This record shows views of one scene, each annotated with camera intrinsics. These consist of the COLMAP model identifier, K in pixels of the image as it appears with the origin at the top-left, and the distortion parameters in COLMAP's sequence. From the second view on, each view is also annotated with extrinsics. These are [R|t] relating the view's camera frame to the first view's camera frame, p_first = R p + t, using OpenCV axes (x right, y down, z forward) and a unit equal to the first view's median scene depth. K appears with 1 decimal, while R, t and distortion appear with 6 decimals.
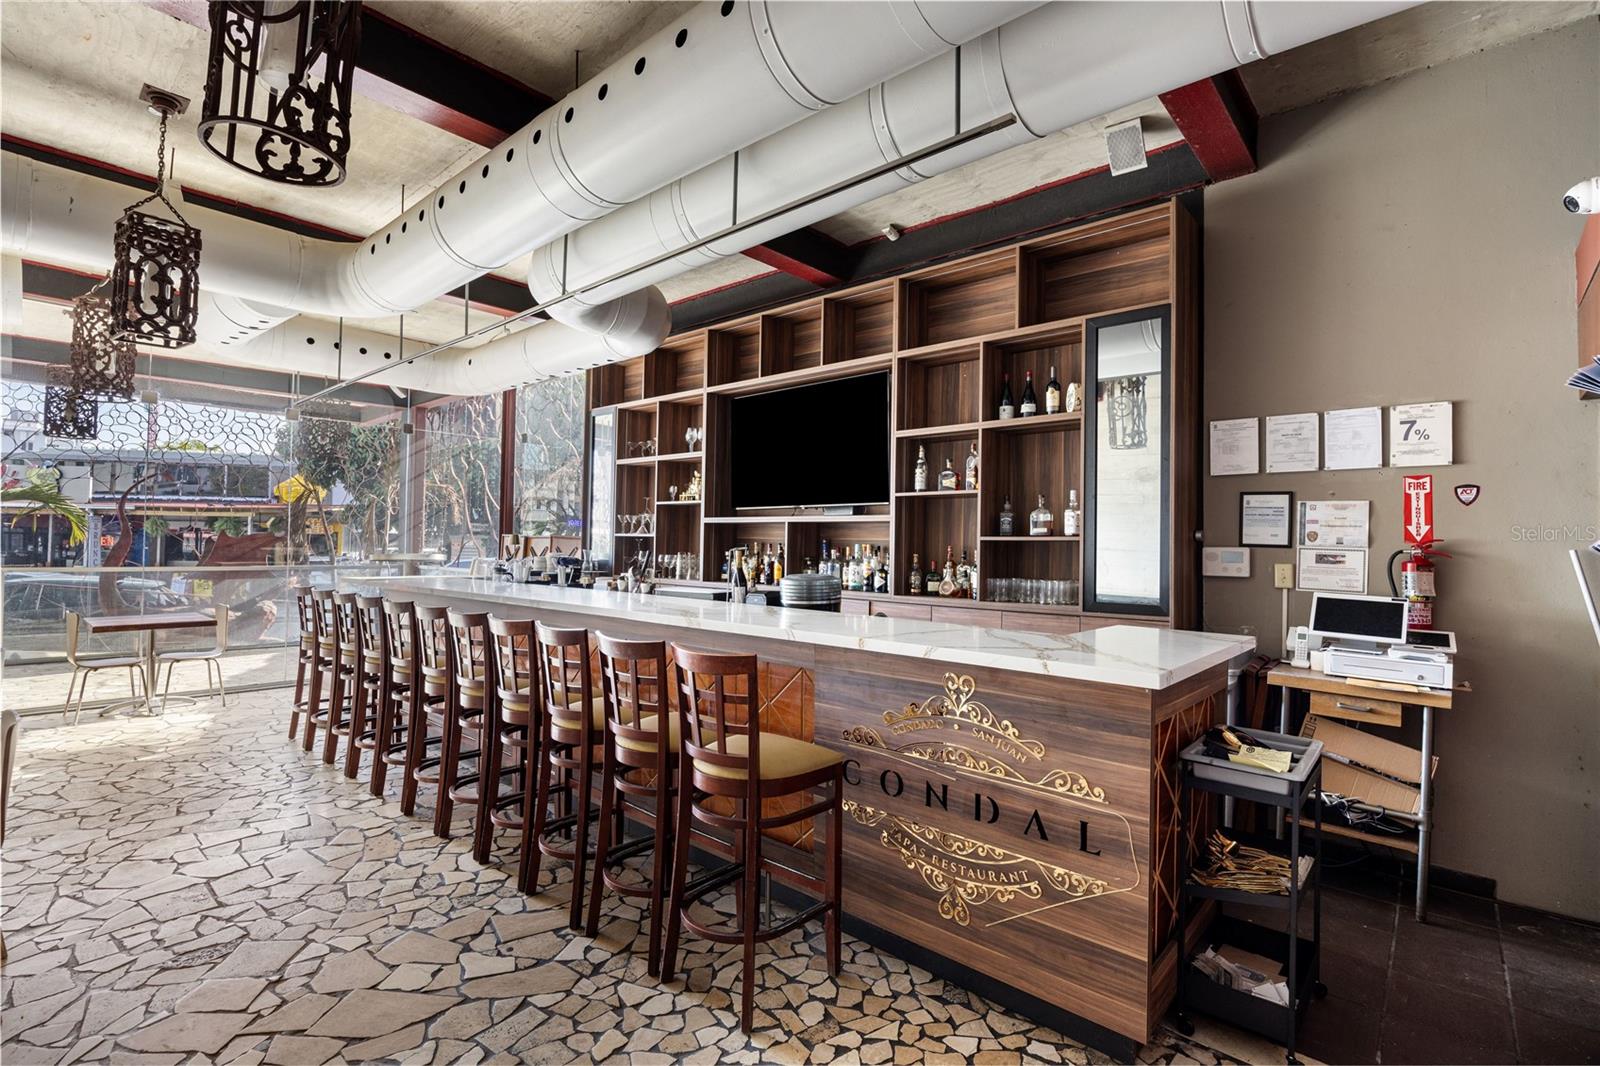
lens RADIAL K [[734.5, 0, 805.4], [0, 734.5, 598.9], [0, 0, 1]] dist [-0.015585, -0.000232]
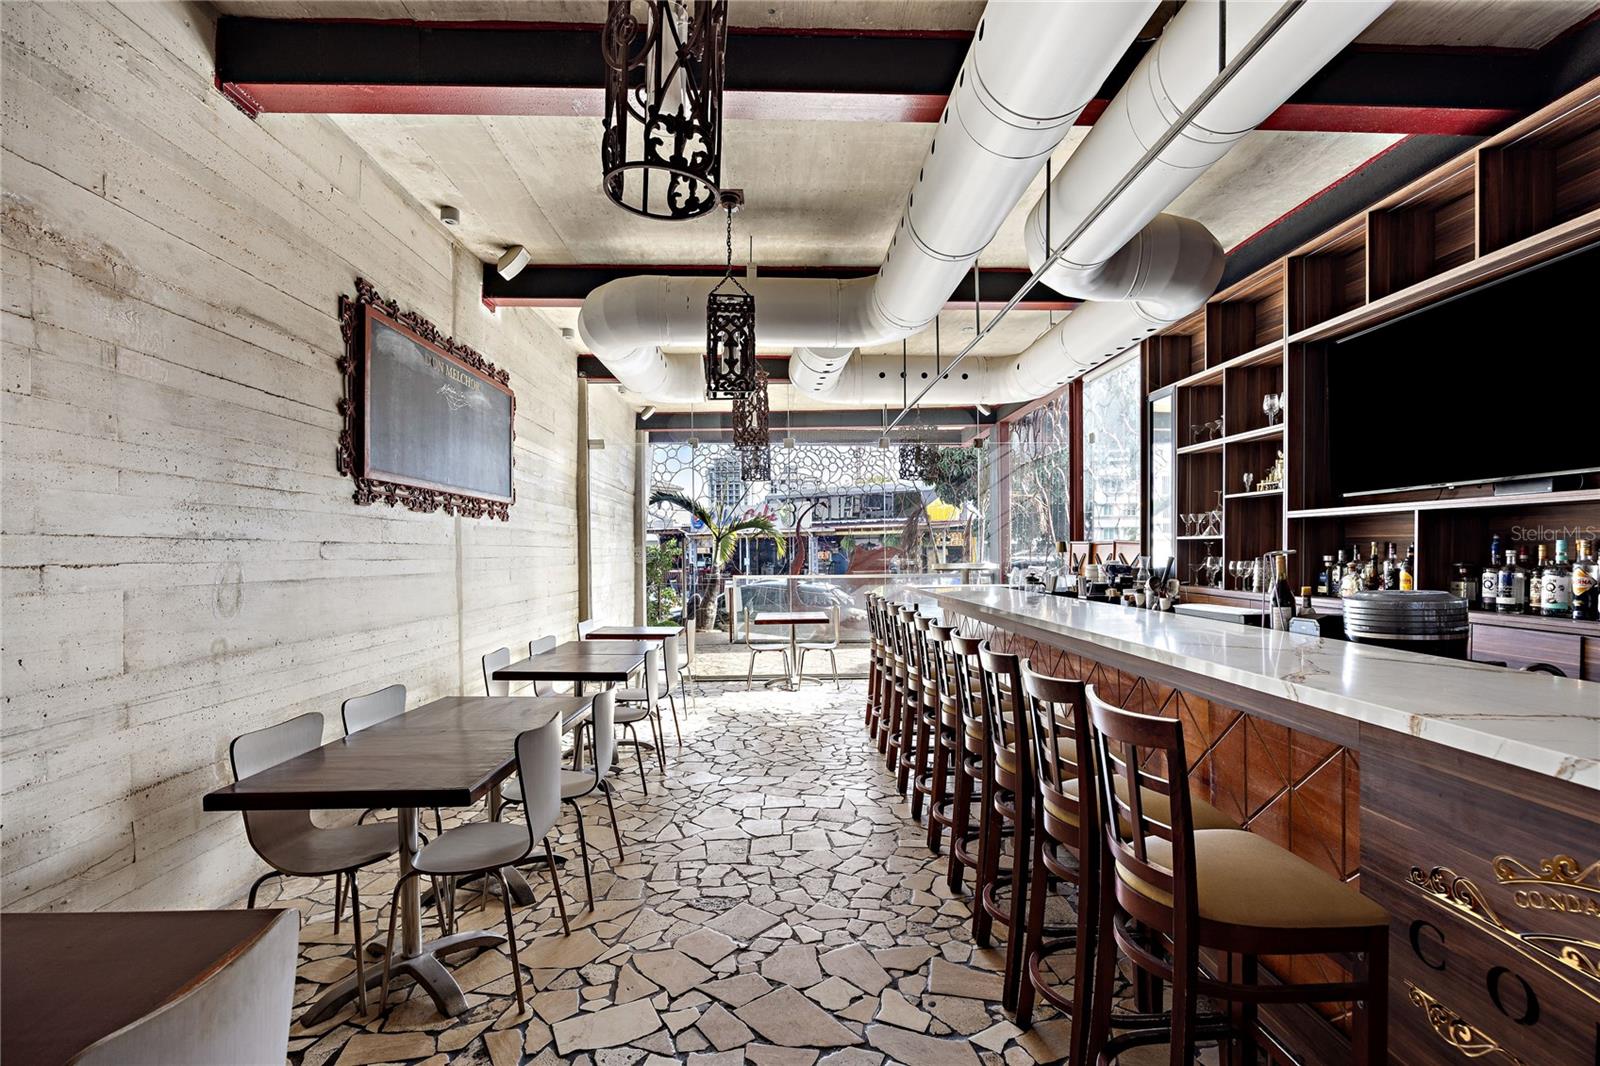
lens RADIAL K [[734.5, 0, 805.4], [0, 734.5, 598.9], [0, 0, 1]] dist [-0.015585, -0.000232]
pose [[0.690950, 0.023788, -0.722511, 0.087403], [-0.030992, 0.999514, 0.003270, -0.011192], [0.722237, 0.020133, 0.691352, 0.179454]]
